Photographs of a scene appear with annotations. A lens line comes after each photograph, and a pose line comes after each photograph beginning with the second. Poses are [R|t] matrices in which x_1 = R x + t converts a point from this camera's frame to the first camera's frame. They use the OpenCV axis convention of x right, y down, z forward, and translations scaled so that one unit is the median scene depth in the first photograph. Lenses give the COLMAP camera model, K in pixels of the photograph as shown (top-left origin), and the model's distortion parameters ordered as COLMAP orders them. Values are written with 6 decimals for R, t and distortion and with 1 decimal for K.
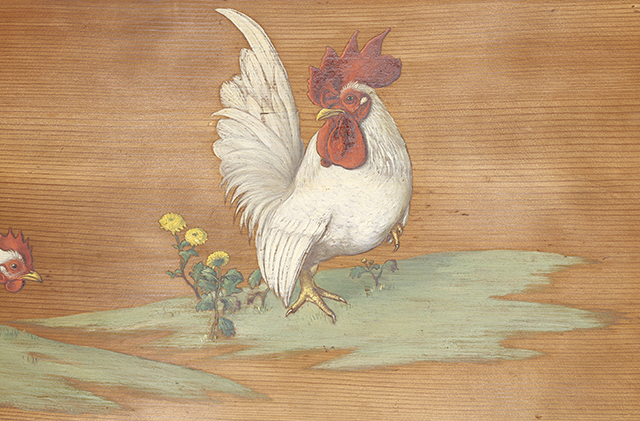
lens RADIAL K [[1121.6, 0, 325.1], [0, 1121.6, 208.5], [0, 0, 1]] dist [0.168226, 0.000000]
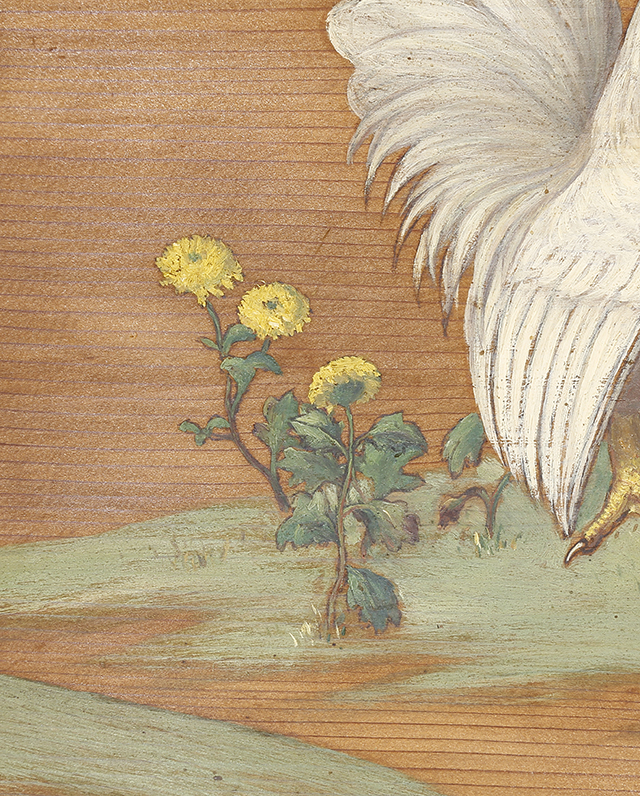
lens RADIAL K [[1510.1, 0, 321.0], [0, 1510.1, 398.4], [0, 0, 1]] dist [0.055995, 0.000000]
pose [[0.999972, -0.005554, 0.004969, -0.104219], [0.005571, 0.999979, -0.003390, 0.050996], [-0.004950, 0.003417, 0.999982, 0.580132]]
